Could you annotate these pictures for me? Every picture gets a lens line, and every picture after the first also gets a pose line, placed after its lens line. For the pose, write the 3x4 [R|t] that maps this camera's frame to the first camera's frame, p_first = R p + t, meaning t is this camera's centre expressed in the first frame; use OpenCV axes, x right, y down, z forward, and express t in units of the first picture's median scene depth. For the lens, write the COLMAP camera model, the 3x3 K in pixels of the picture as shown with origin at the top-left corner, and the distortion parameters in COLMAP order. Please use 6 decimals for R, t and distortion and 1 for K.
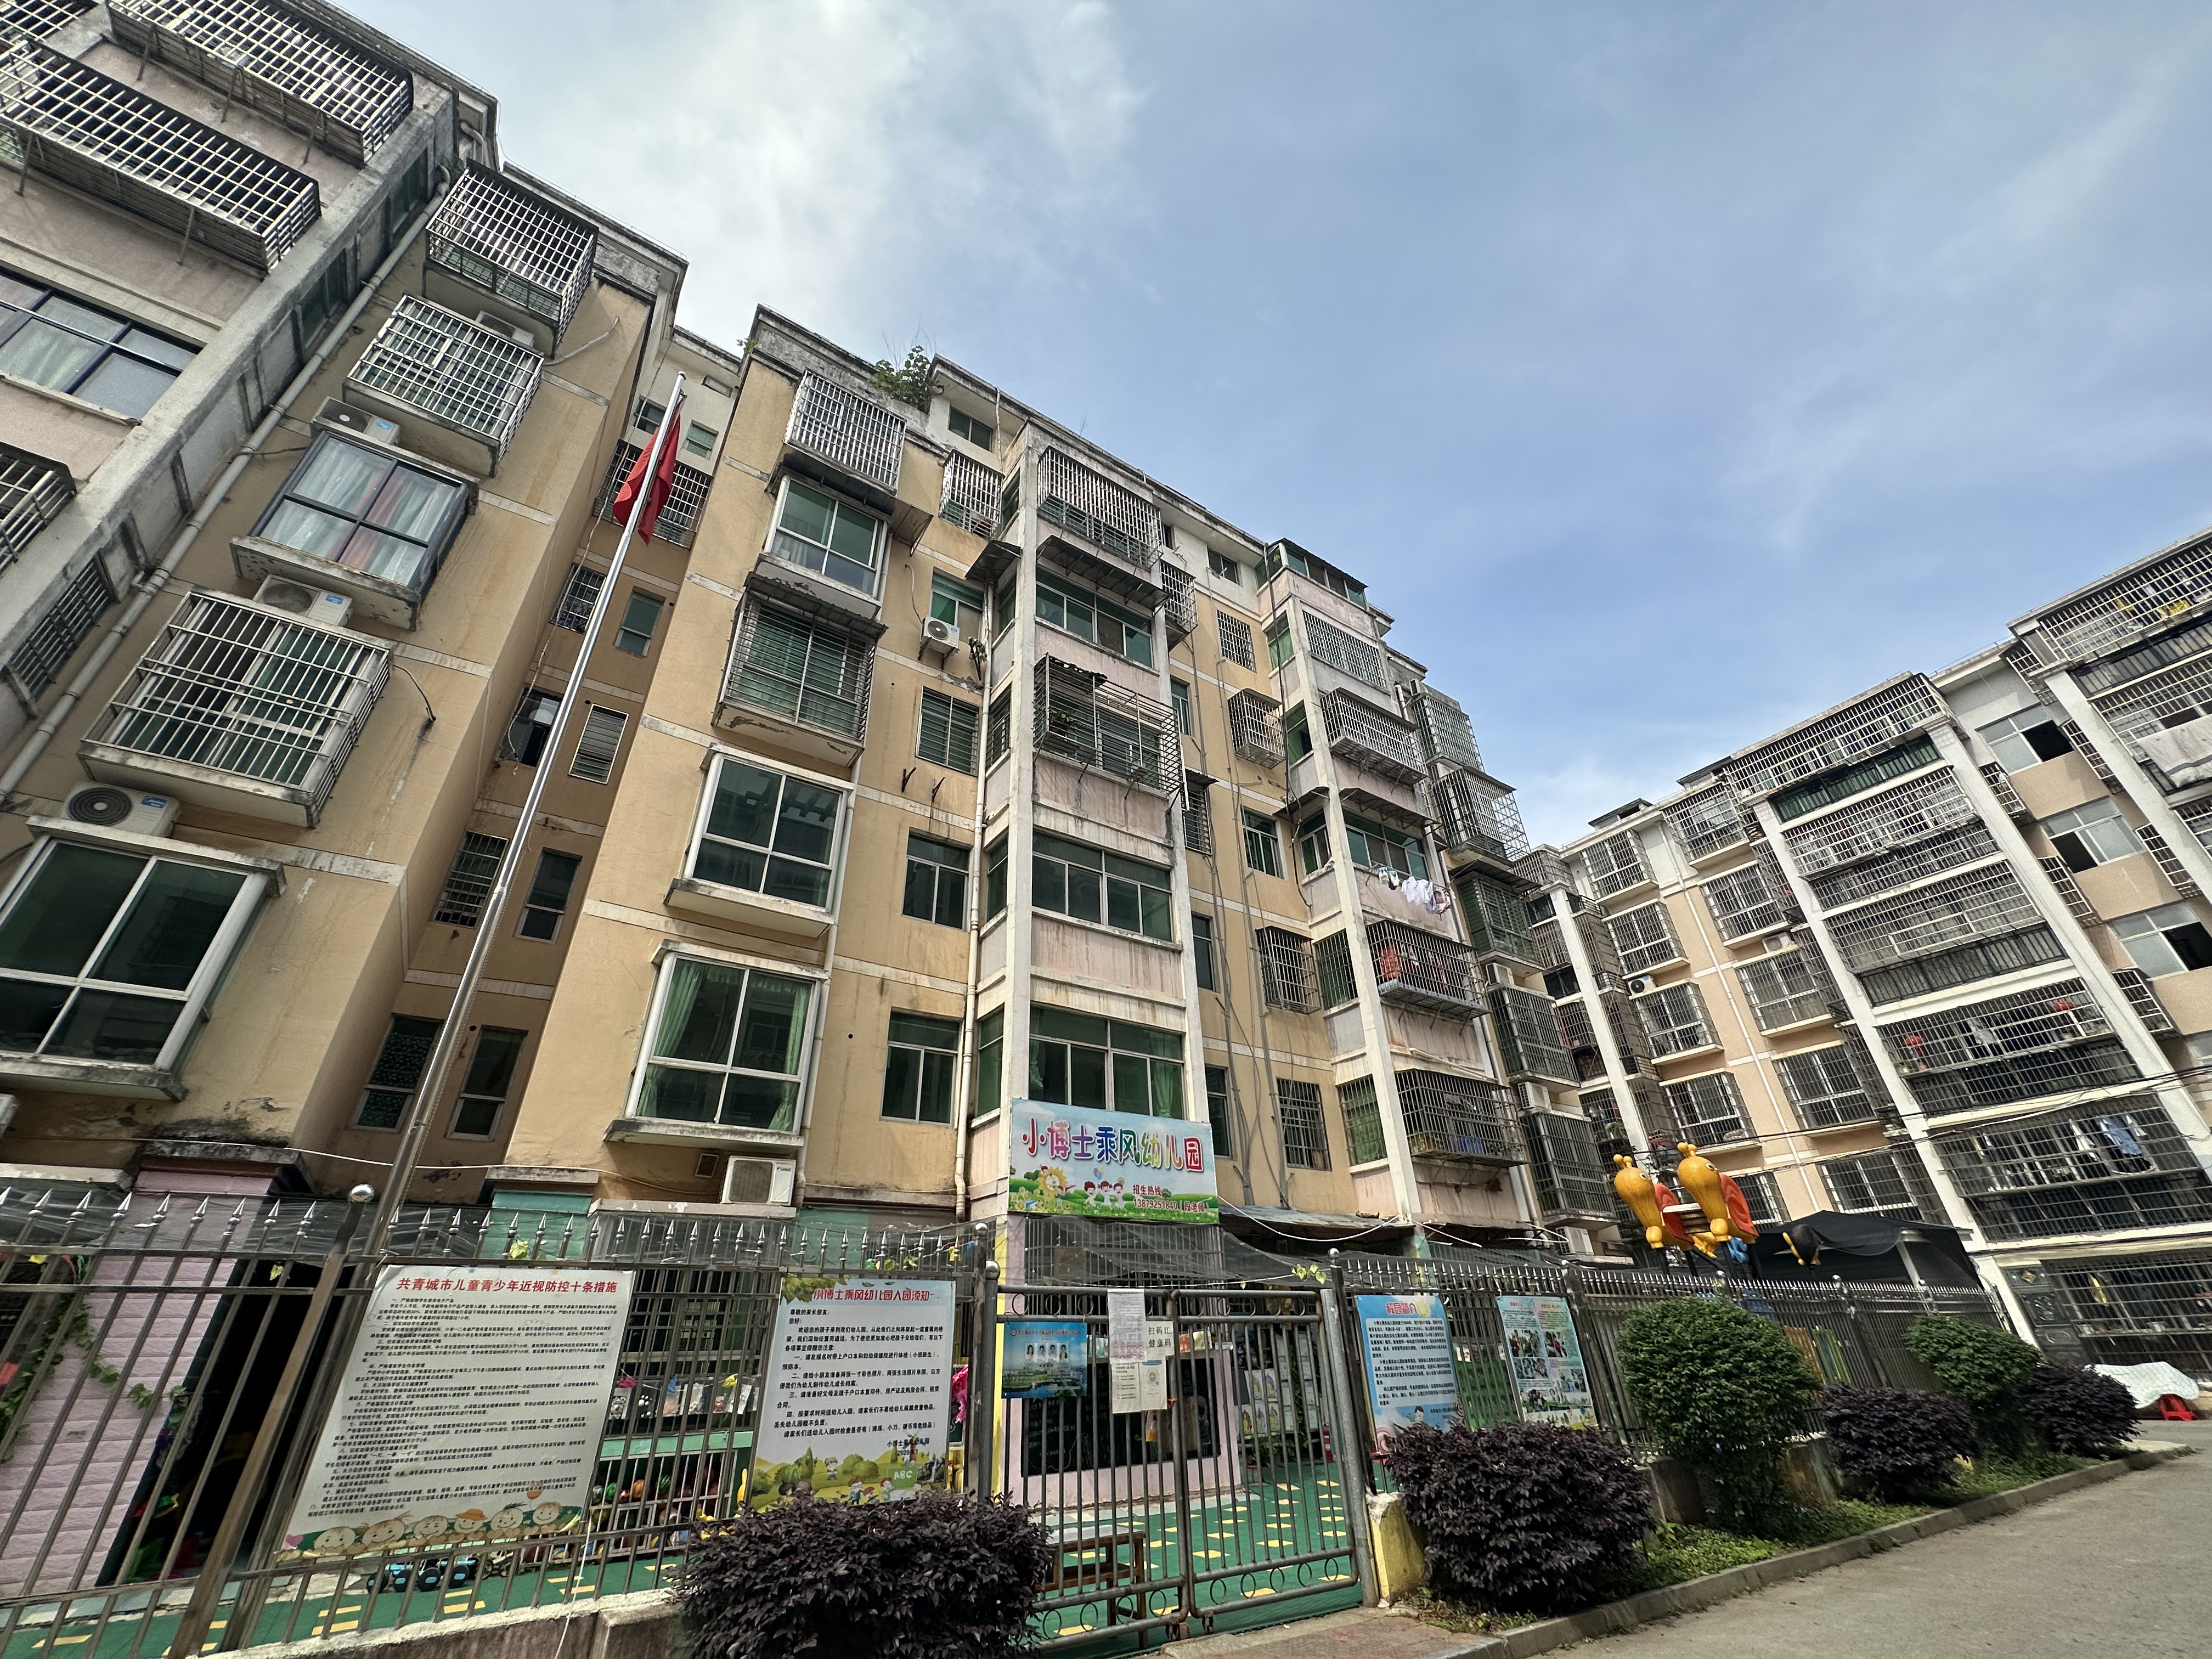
lens RADIAL K [[879.3, 0, 1099.1], [0, 879.3, 836.7], [0, 0, 1]] dist [0.002021, 0.000255]
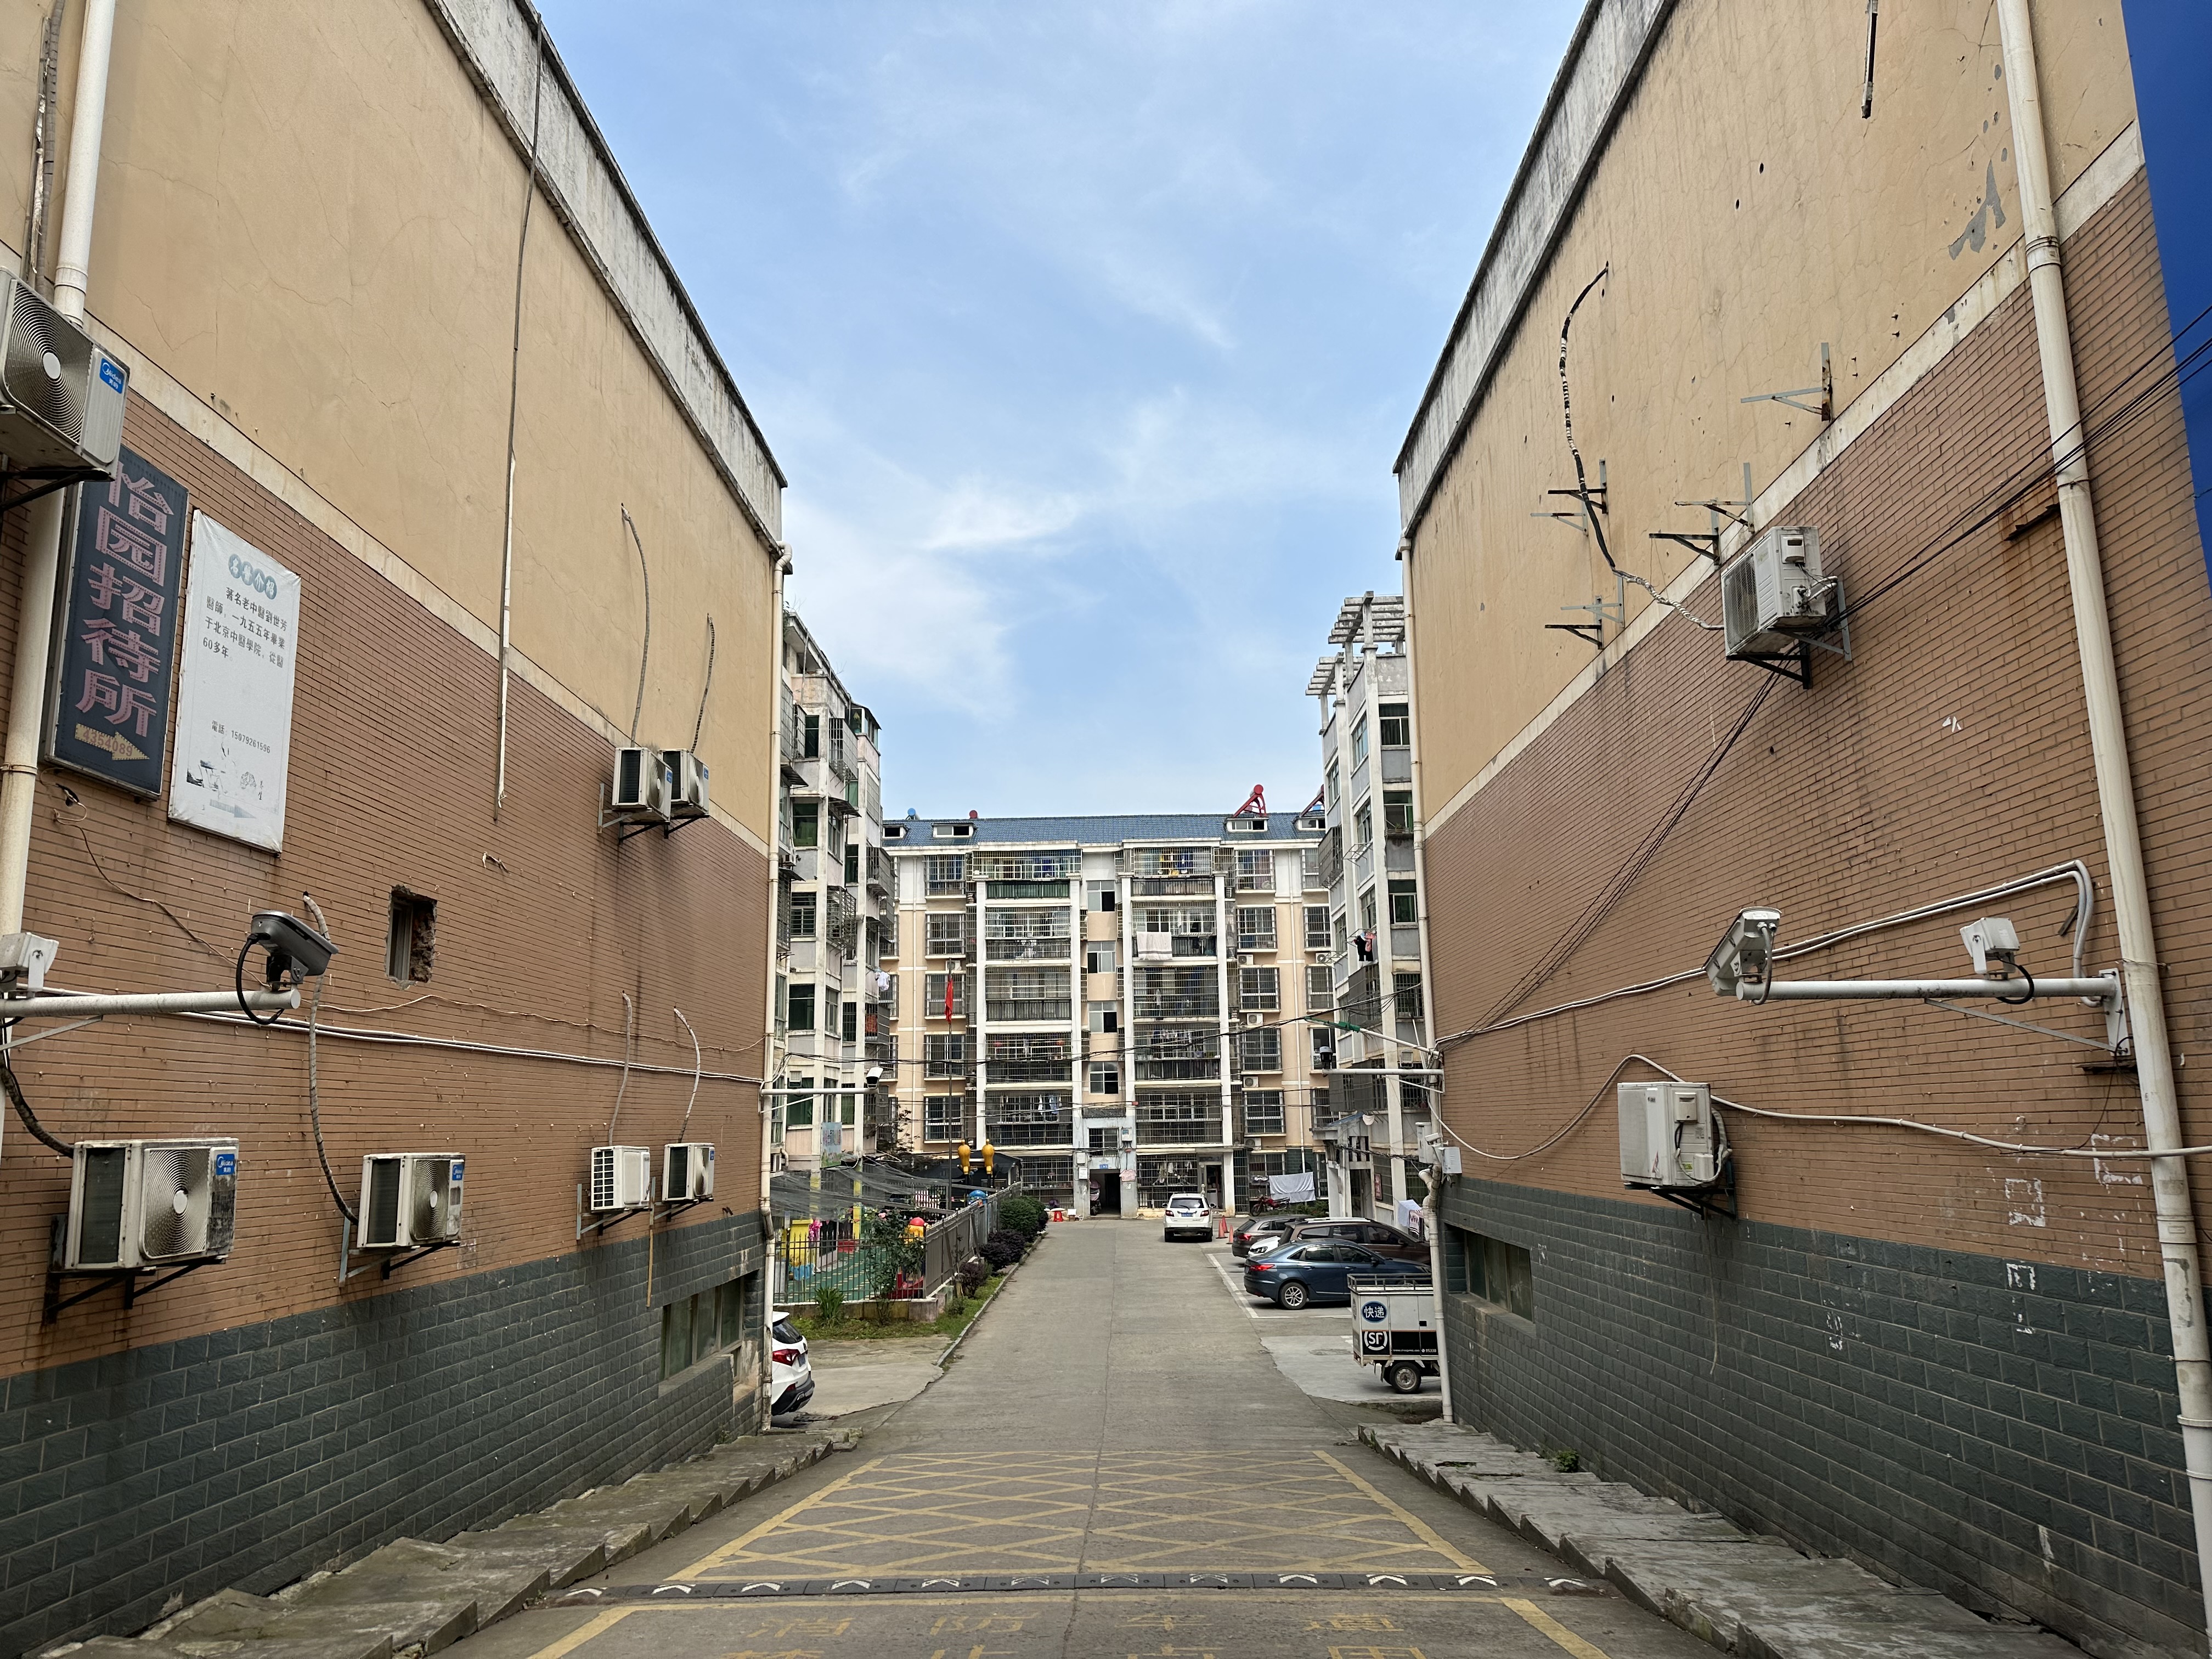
lens RADIAL K [[1574.4, 0, 1105.5], [0, 1574.4, 829.9], [0, 0, 1]] dist [0.027463, -0.055564]
pose [[0.566168, 0.165585, 0.807487, -1.596628], [-0.413684, 0.904392, 0.104597, -0.582258], [-0.712965, -0.393264, 0.580538, -0.838821]]
